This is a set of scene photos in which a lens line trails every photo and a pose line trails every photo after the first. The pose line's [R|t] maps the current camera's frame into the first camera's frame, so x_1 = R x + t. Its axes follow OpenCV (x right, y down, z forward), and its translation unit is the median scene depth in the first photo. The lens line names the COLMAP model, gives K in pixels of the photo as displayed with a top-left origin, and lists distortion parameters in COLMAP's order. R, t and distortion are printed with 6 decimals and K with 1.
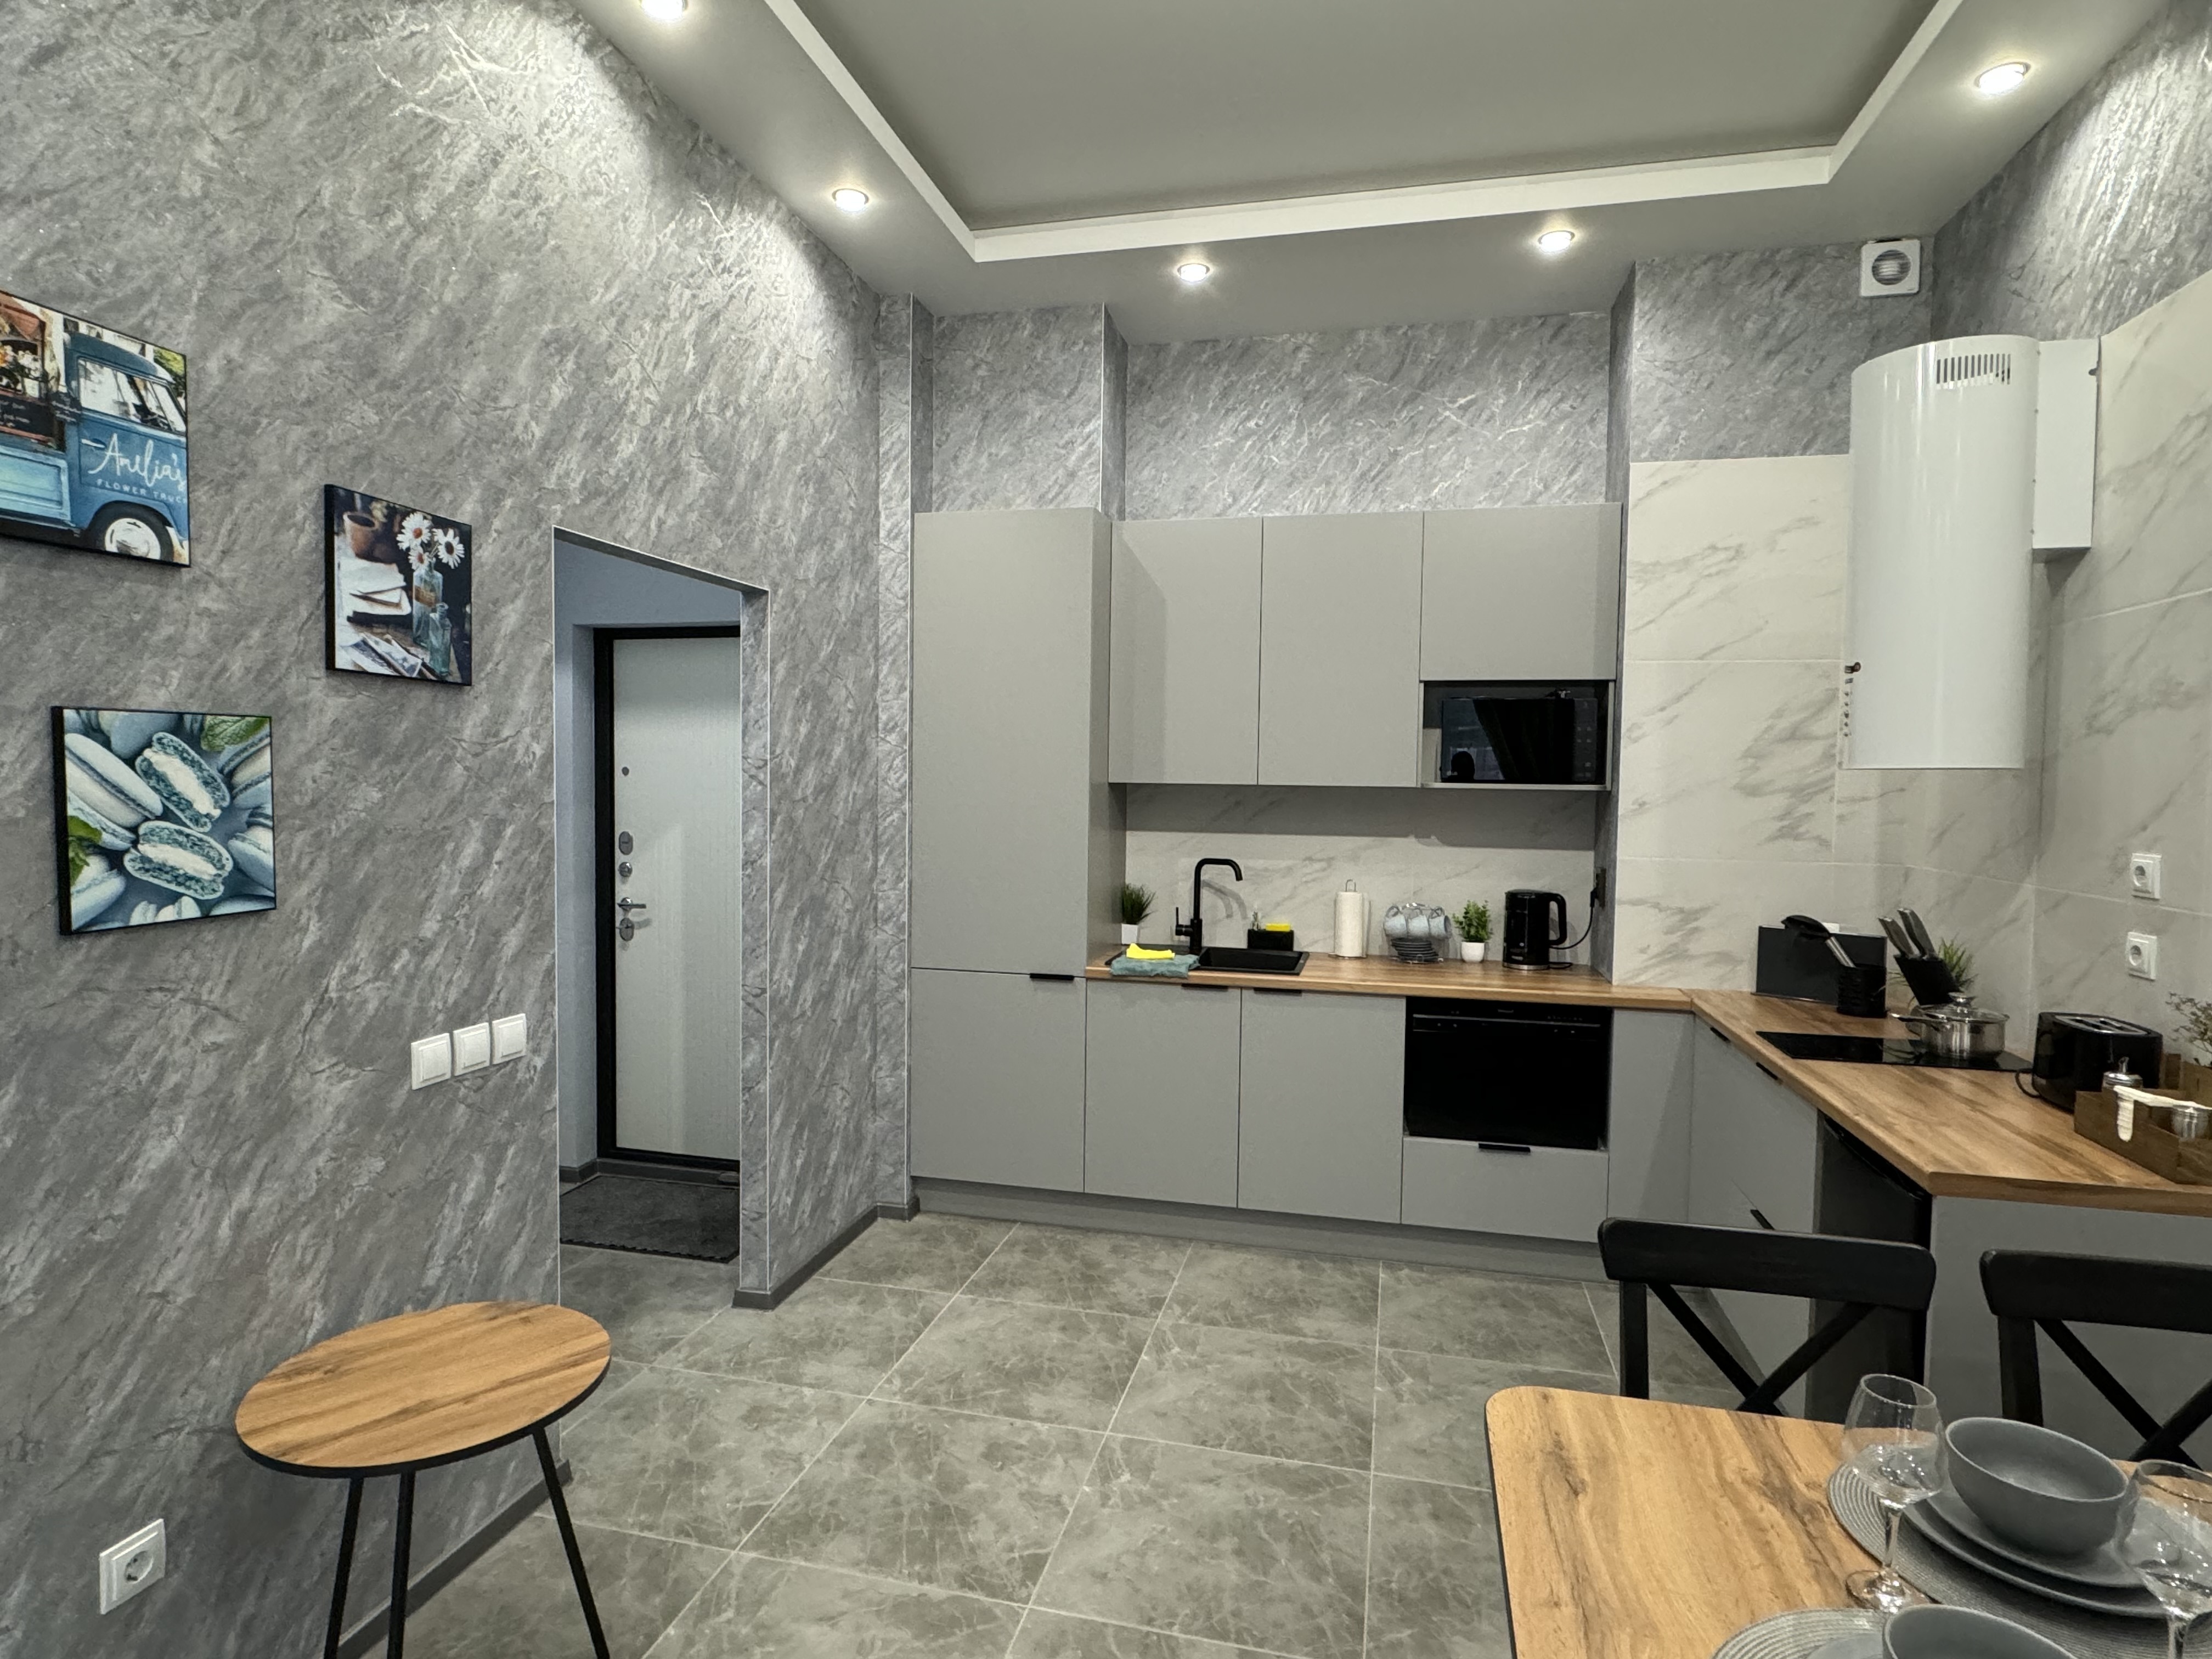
lens RADIAL K [[1200.9, 0, 1089.4], [0, 1200.9, 827.7], [0, 0, 1]] dist [-0.001970, -0.000246]
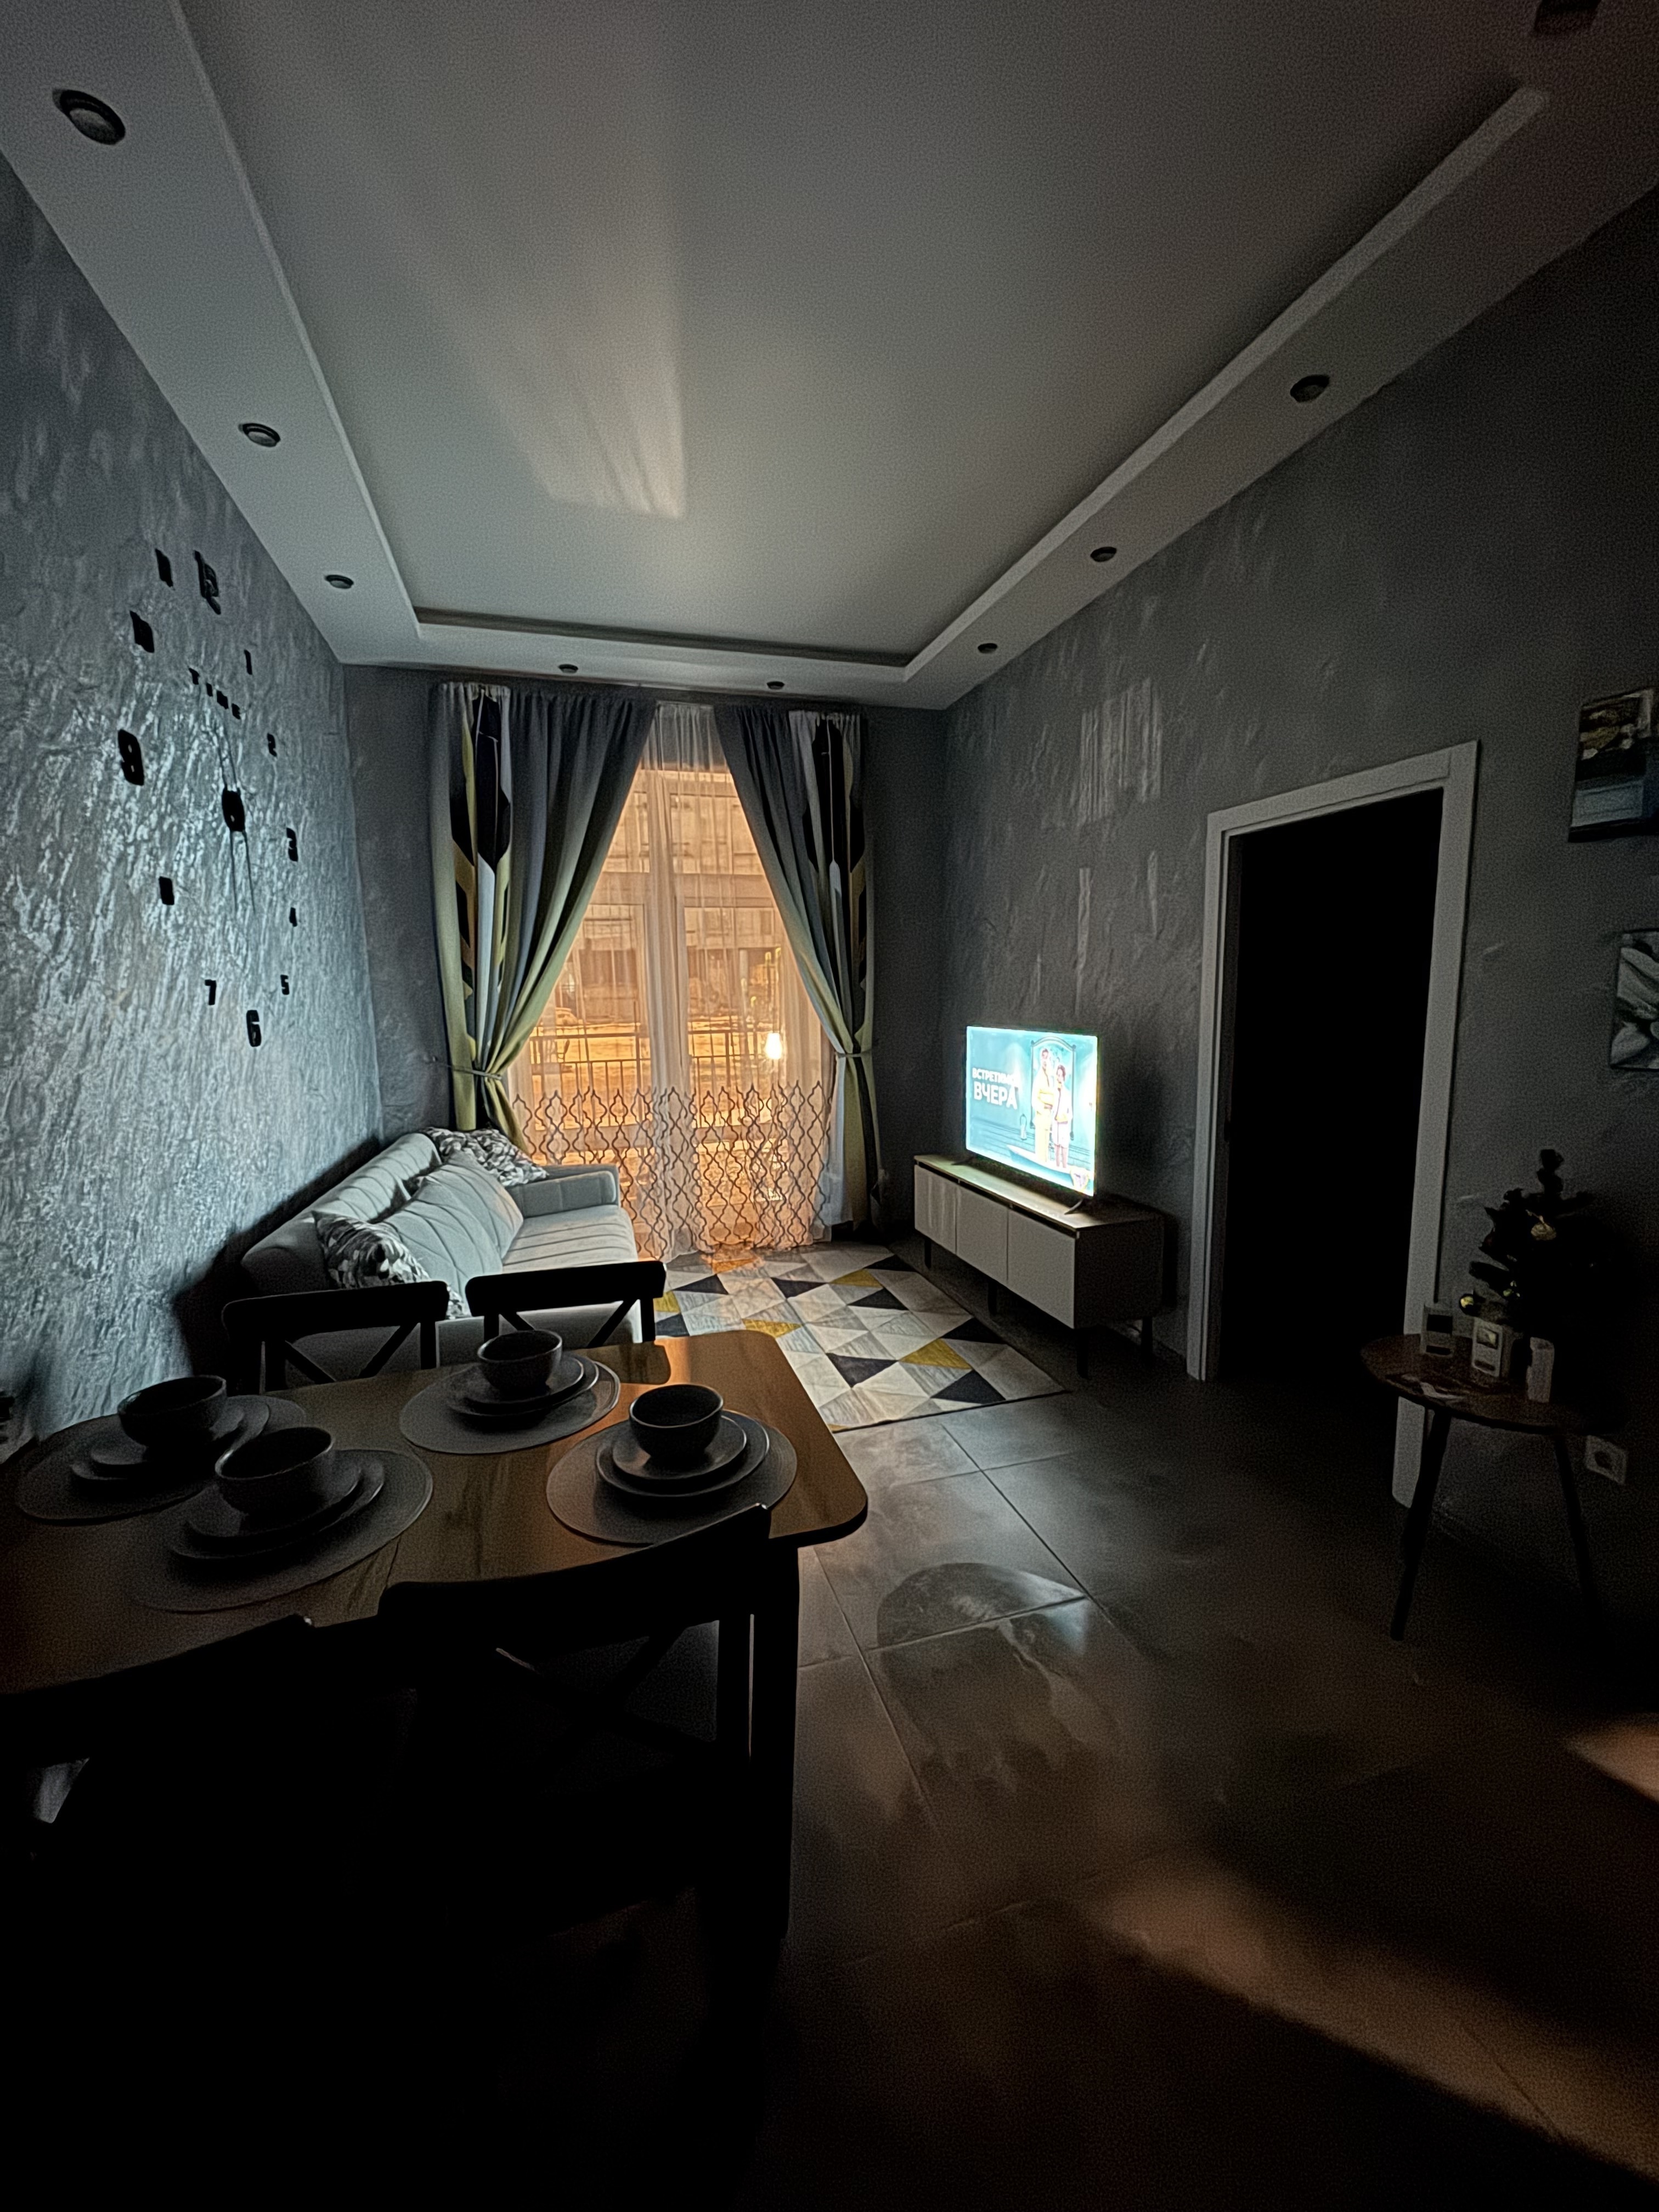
lens RADIAL K [[885.0, 0, 825.9], [0, 885.0, 1106.4], [0, 0, 1]] dist [-0.017998, -0.000262]
pose [[-0.852863, 0.068208, -0.517661, 0.726684], [-0.018347, 0.986904, 0.160265, -0.033718], [0.521813, 0.146181, -0.840442, 1.443957]]
